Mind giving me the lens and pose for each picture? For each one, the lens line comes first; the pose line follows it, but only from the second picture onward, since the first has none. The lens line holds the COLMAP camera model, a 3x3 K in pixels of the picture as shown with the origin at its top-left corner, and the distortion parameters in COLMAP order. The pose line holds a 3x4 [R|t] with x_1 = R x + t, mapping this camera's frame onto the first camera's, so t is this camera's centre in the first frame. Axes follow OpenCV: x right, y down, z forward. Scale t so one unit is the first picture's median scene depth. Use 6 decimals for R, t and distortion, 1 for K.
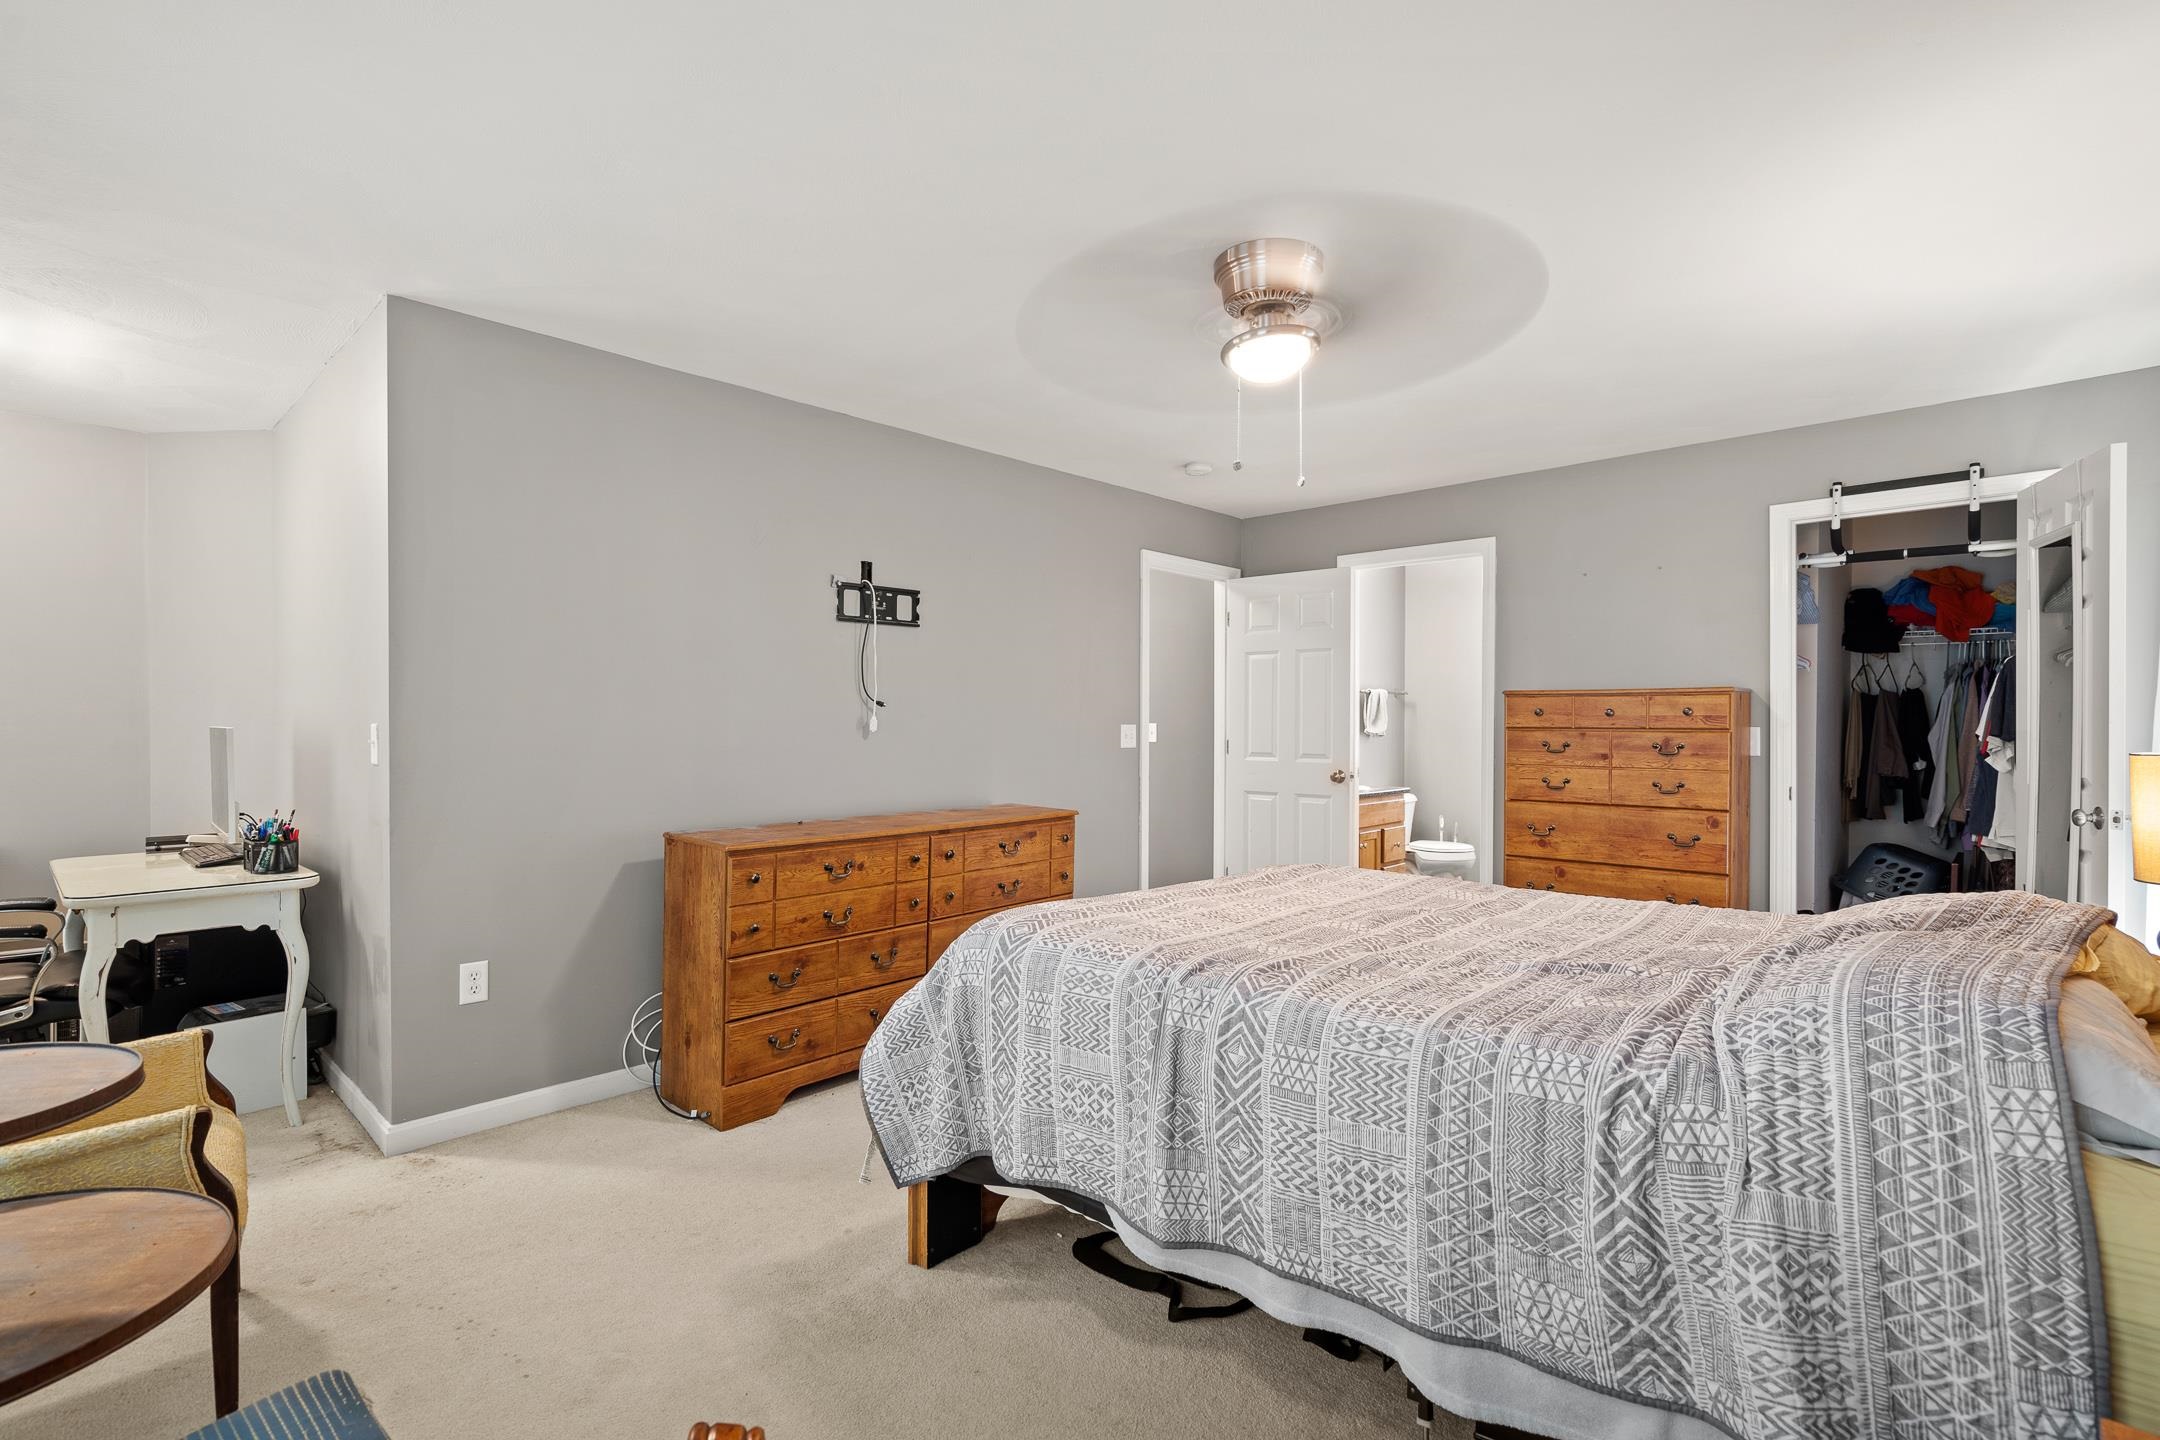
lens RADIAL K [[997.8, 0, 1069.2], [0, 997.8, 725.7], [0, 0, 1]] dist [-0.002815, 0.001974]
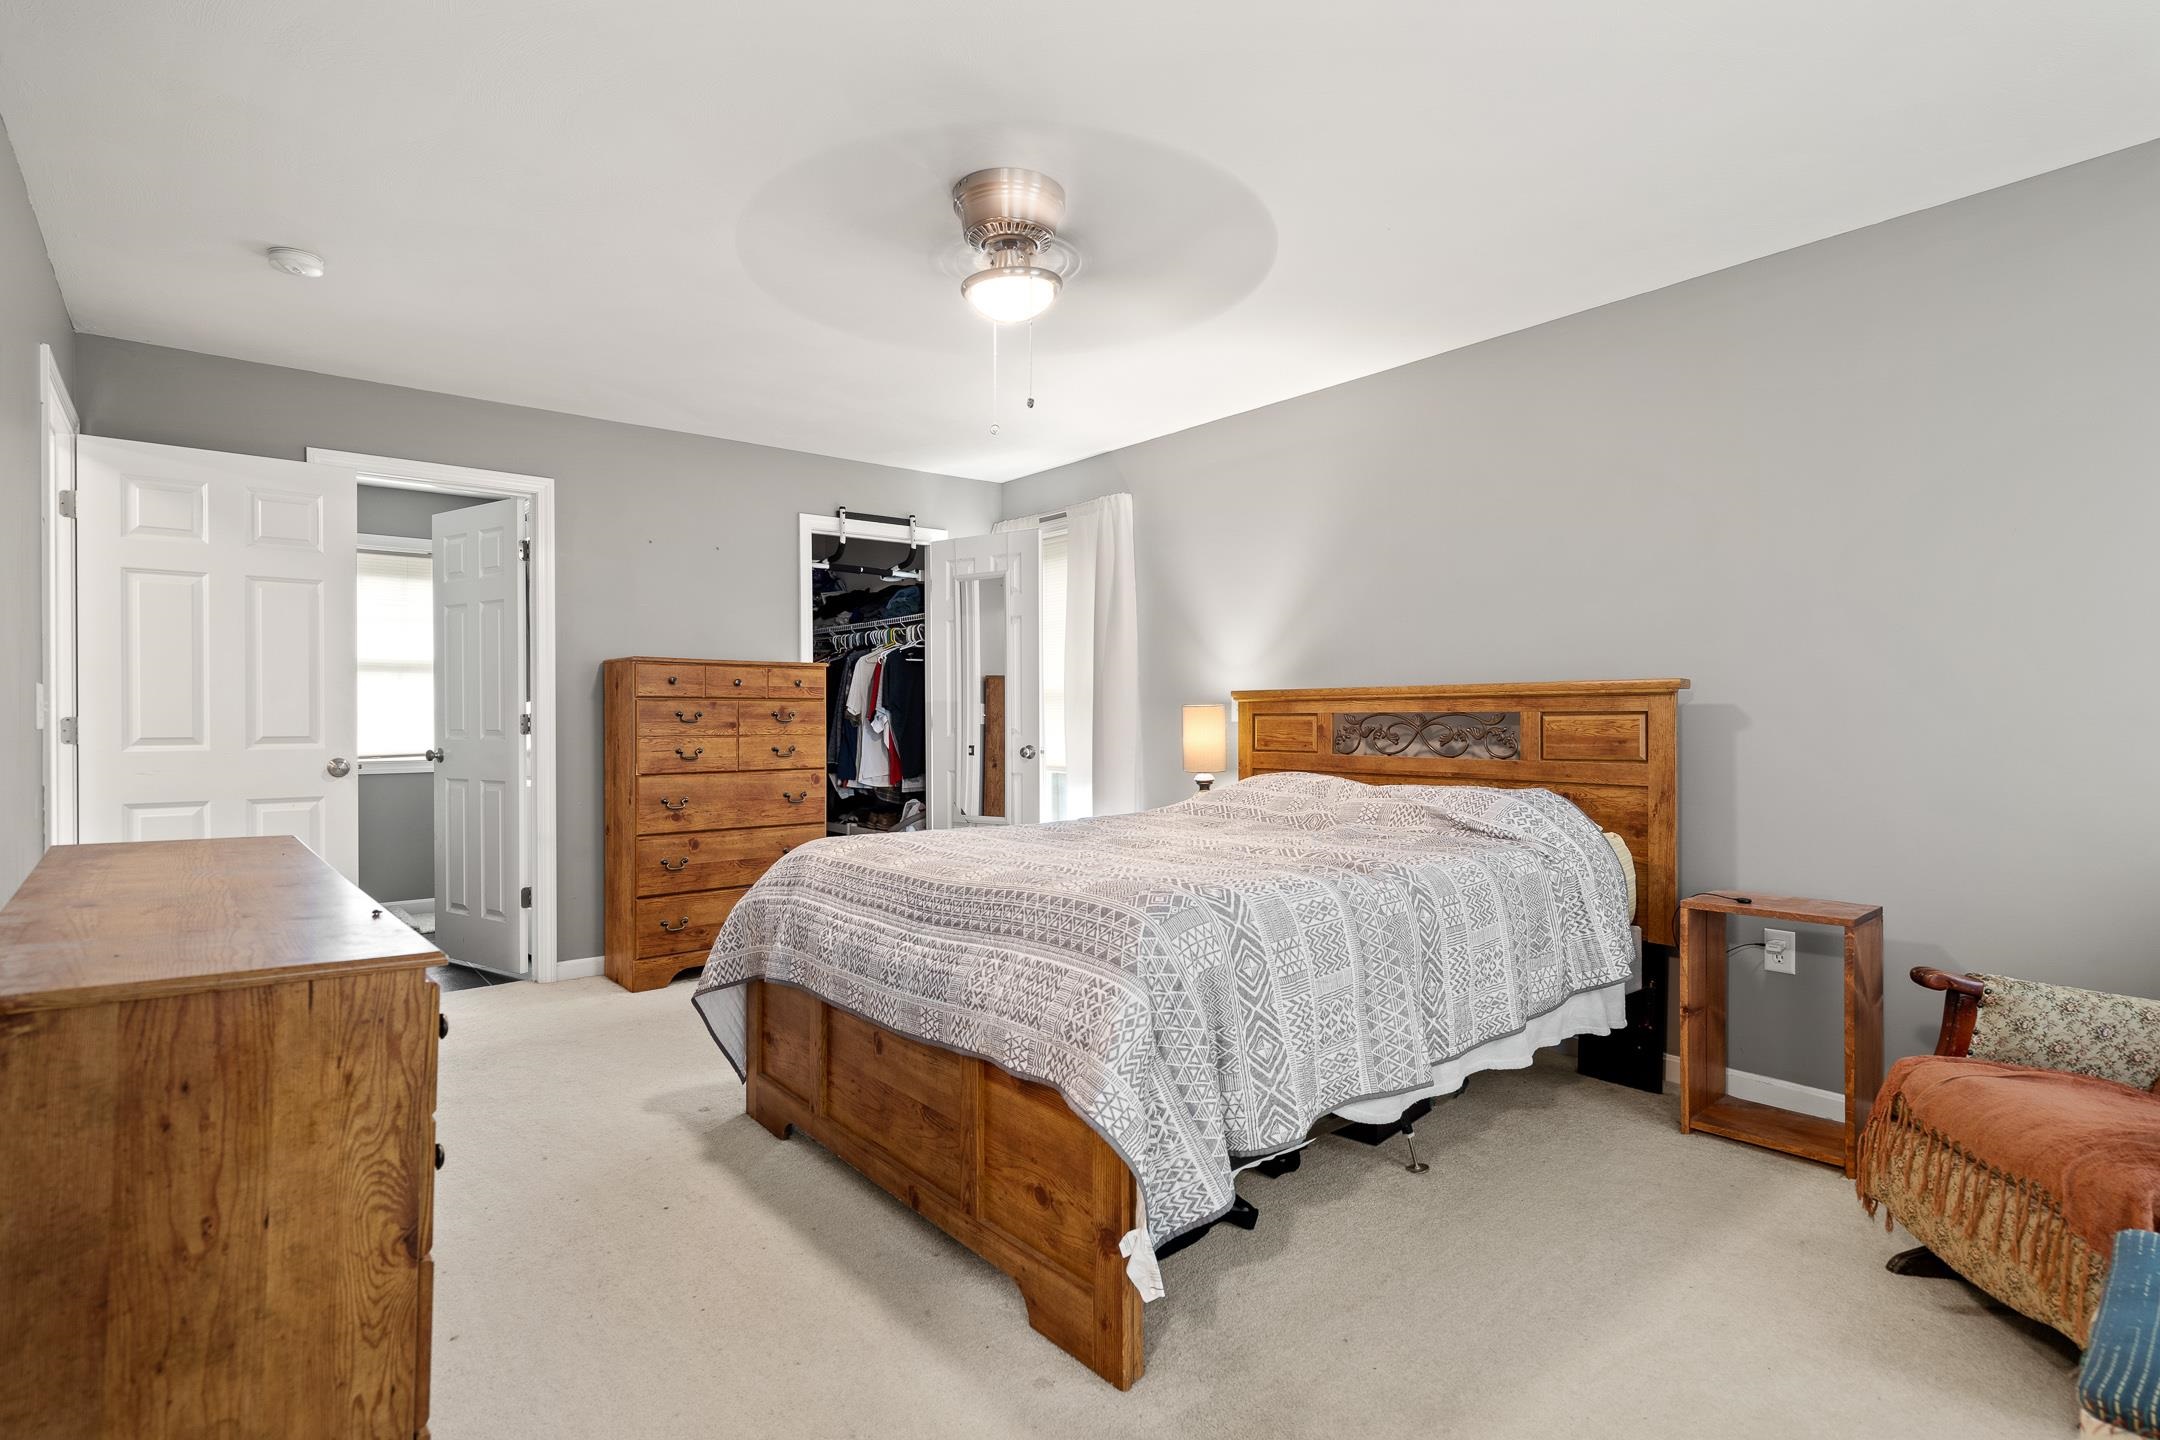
lens RADIAL K [[1063.7, 0, 1060.8], [0, 1063.7, 723.8], [0, 0, 1]] dist [-0.002022, 0.000115]
pose [[0.127270, -0.006981, 0.991843, -0.523026], [0.008211, 0.999948, 0.005984, 0.026248], [-0.991834, 0.007382, 0.127321, 0.530708]]
